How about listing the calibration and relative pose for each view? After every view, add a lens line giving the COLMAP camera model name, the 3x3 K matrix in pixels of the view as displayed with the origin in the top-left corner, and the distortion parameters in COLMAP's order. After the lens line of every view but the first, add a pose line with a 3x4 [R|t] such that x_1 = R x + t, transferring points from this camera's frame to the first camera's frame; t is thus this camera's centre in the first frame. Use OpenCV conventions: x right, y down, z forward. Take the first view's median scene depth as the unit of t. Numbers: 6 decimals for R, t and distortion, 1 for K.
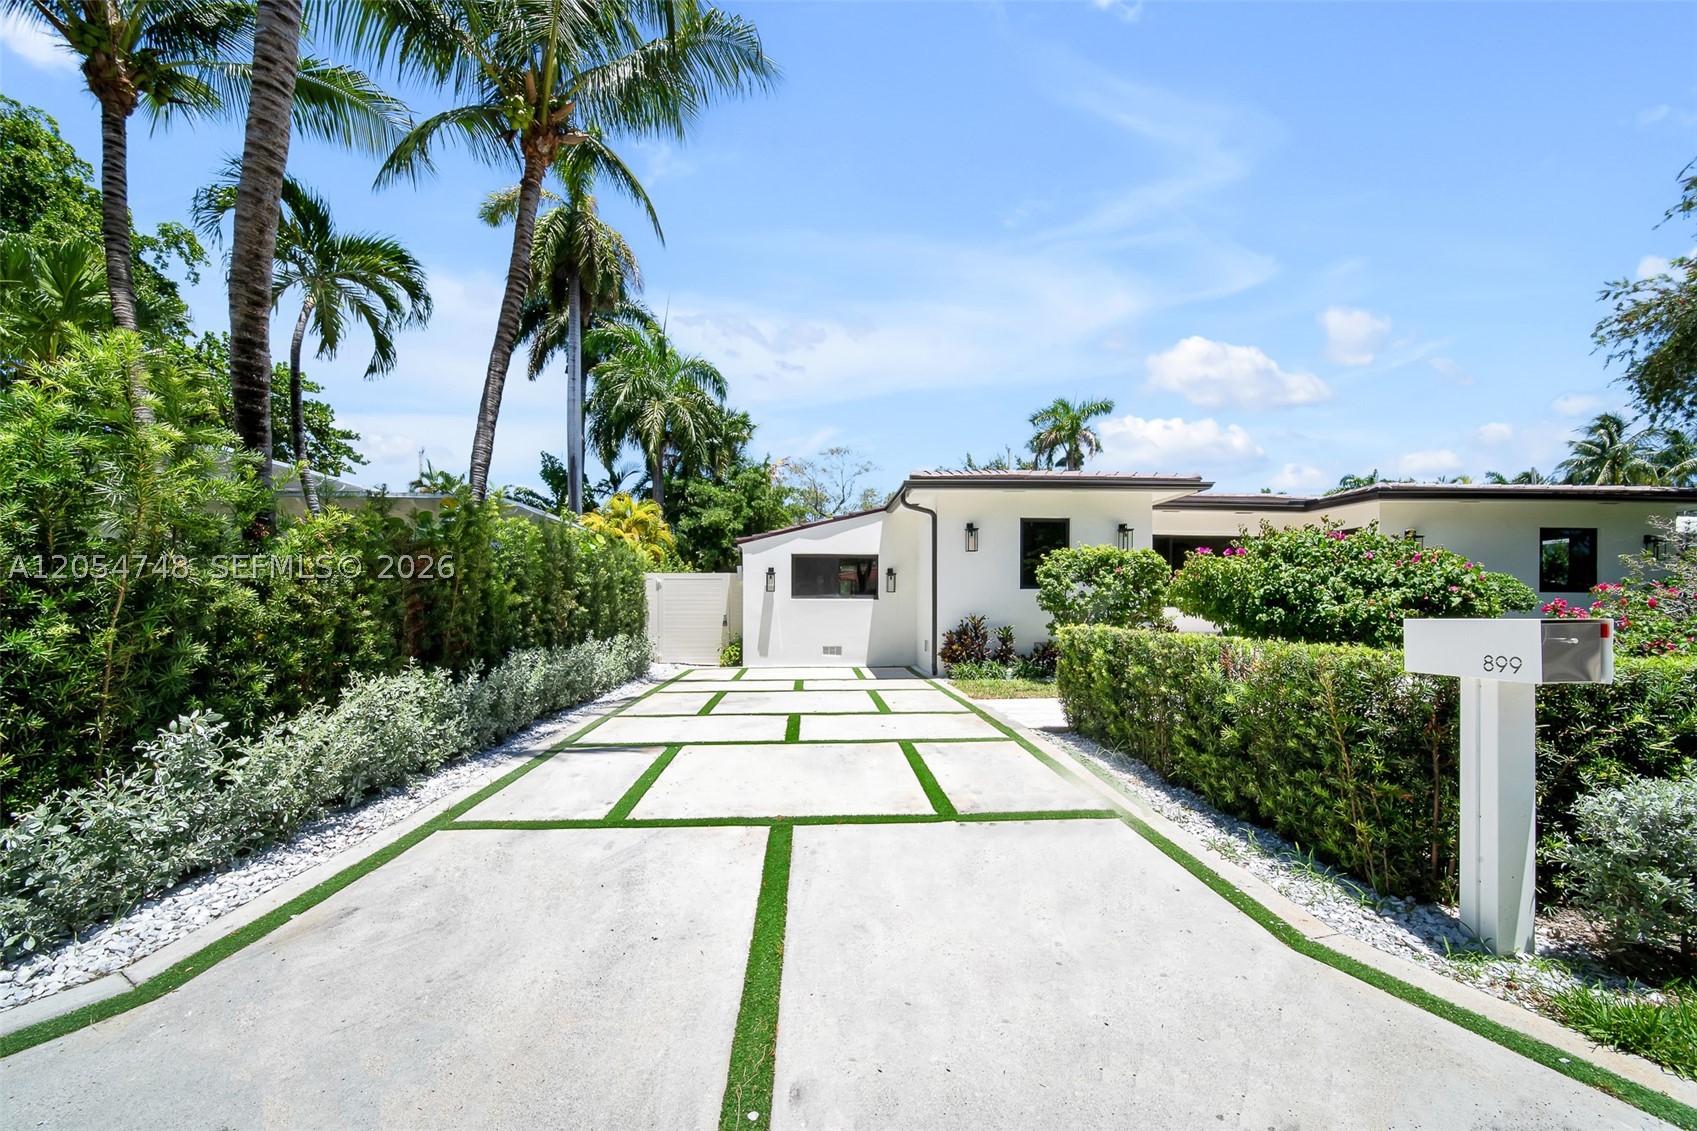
lens RADIAL K [[606.0, 0, 838.4], [0, 606.0, 605.2], [0, 0, 1]] dist [-0.000041, -0.001954]
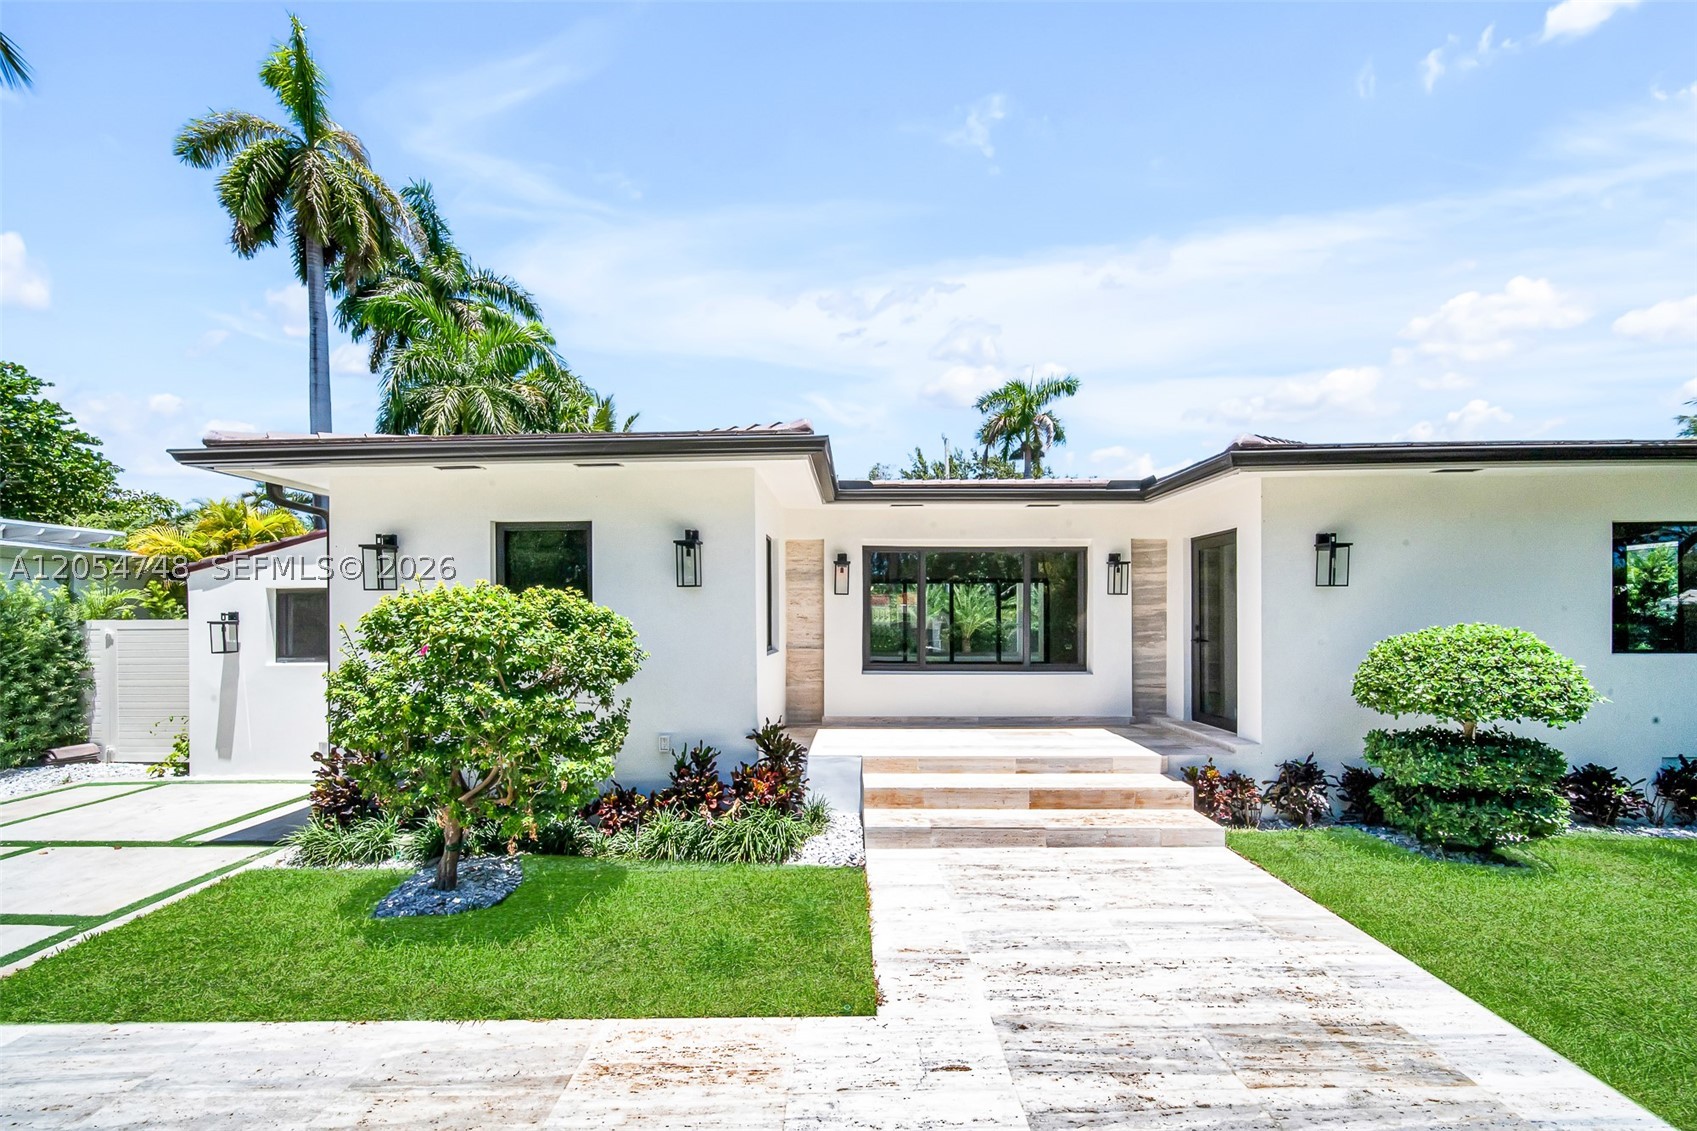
lens RADIAL K [[606.5, 0, 837.9], [0, 606.5, 614.3], [0, 0, 1]] dist [0.000353, -0.002018]
pose [[0.997524, -0.008093, -0.069854, 1.276629], [0.008204, 0.999966, 0.001298, -0.133282], [0.069841, -0.001867, 0.997556, 1.050092]]
